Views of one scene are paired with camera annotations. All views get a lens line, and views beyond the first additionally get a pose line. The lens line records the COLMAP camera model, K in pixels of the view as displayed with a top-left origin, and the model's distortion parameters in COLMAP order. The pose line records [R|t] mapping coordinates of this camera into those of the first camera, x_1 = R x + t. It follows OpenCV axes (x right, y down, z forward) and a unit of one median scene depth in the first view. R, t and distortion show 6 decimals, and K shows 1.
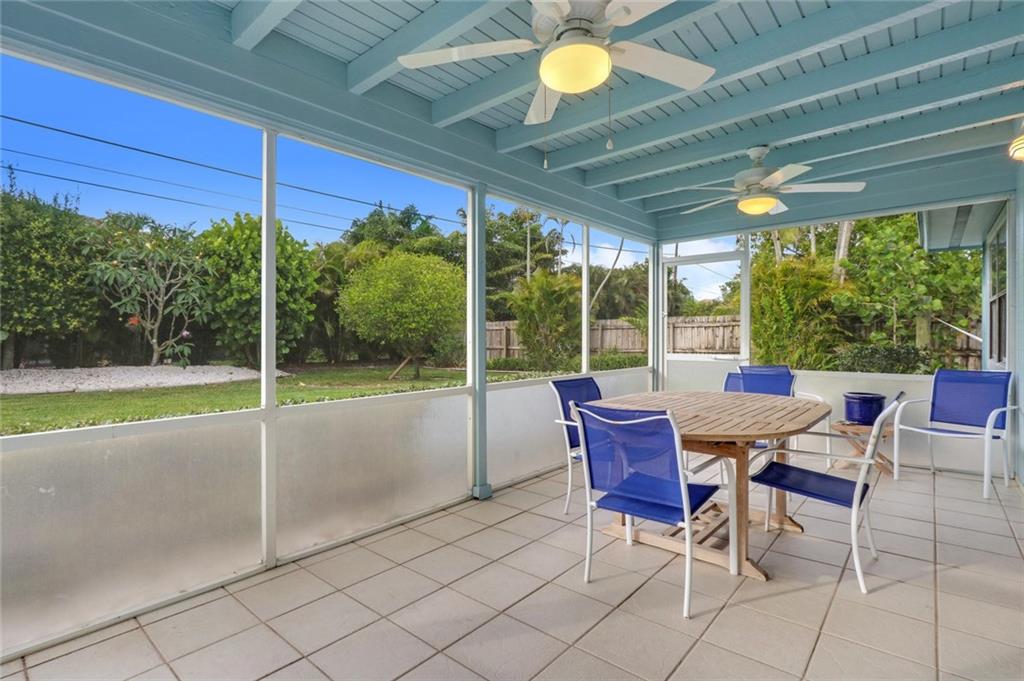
lens RADIAL K [[489.4, 0, 502.0], [0, 489.4, 335.7], [0, 0, 1]] dist [-0.017356, 0.001085]
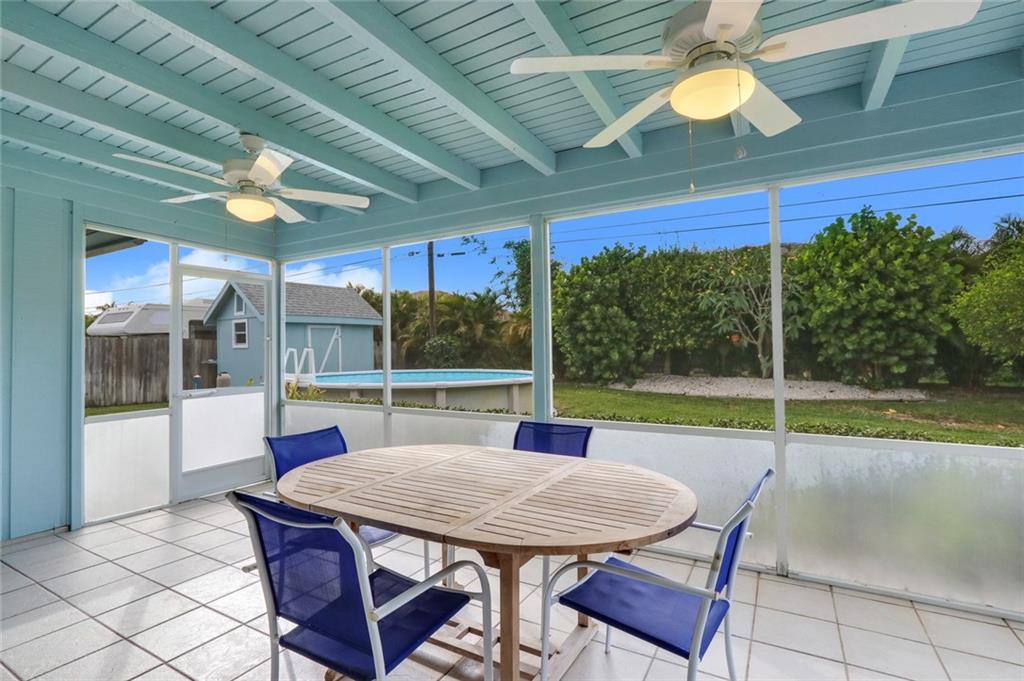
lens RADIAL K [[489.4, 0, 502.0], [0, 489.4, 335.7], [0, 0, 1]] dist [-0.017356, 0.001085]
pose [[0.196566, -0.025701, -0.980154, 0.292667], [0.006737, 0.999668, -0.024861, -0.013225], [0.980468, -0.001716, 0.196674, 0.250429]]
